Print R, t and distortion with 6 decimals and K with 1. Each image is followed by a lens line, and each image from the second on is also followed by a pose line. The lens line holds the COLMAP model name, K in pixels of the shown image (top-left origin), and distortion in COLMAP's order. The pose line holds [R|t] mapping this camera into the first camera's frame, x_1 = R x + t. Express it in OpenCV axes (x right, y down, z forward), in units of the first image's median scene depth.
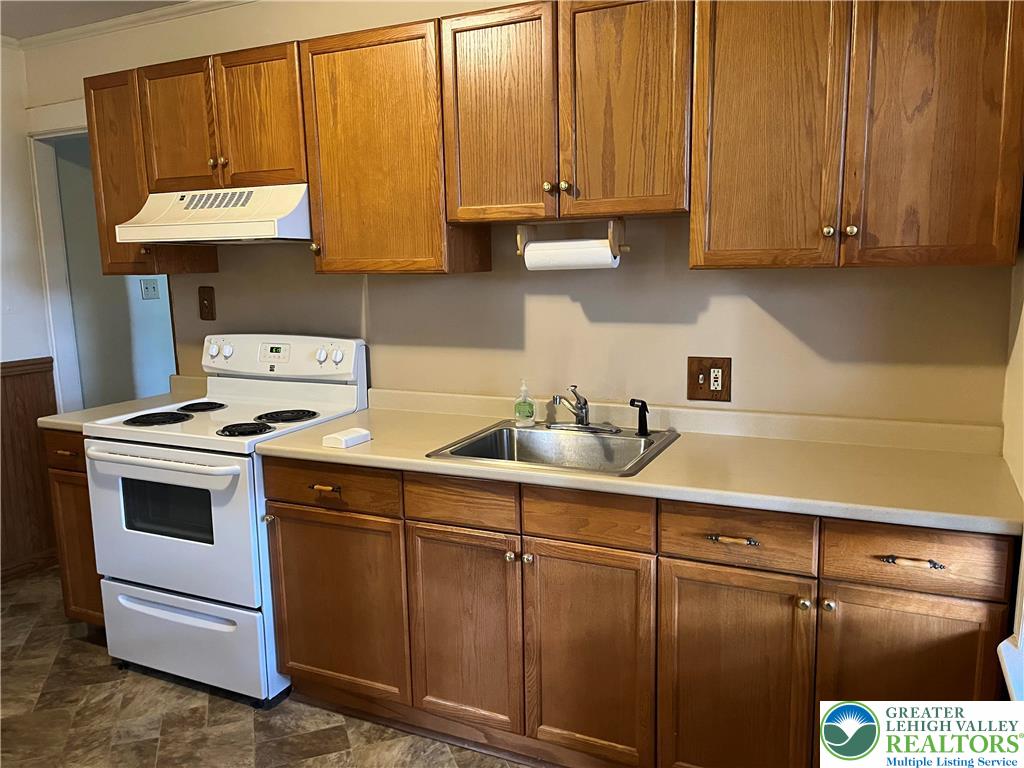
lens RADIAL K [[772.6, 0, 510.2], [0, 772.6, 385.9], [0, 0, 1]] dist [0.051555, -0.066991]
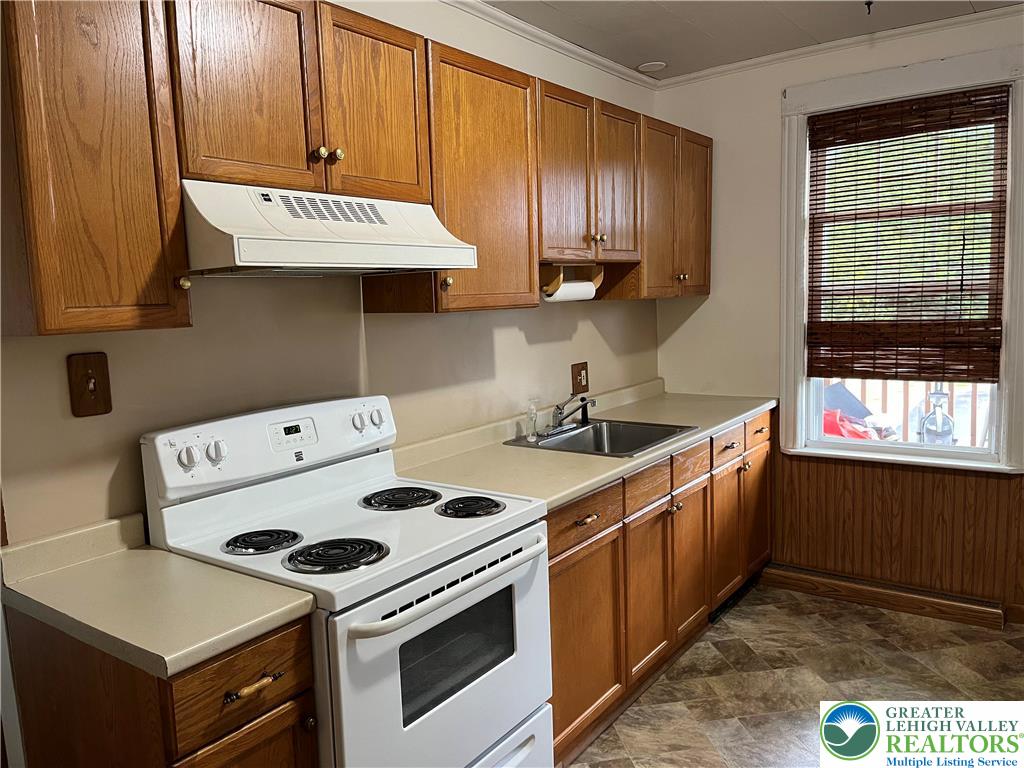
lens RADIAL K [[772.6, 0, 501.9], [0, 772.6, 387.5], [0, 0, 1]] dist [0.051555, -0.066991]
pose [[0.191616, -0.106546, 0.975670, -1.118578], [0.194820, 0.978438, 0.068586, -0.113049], [-0.961940, 0.176937, 0.208242, 0.810725]]
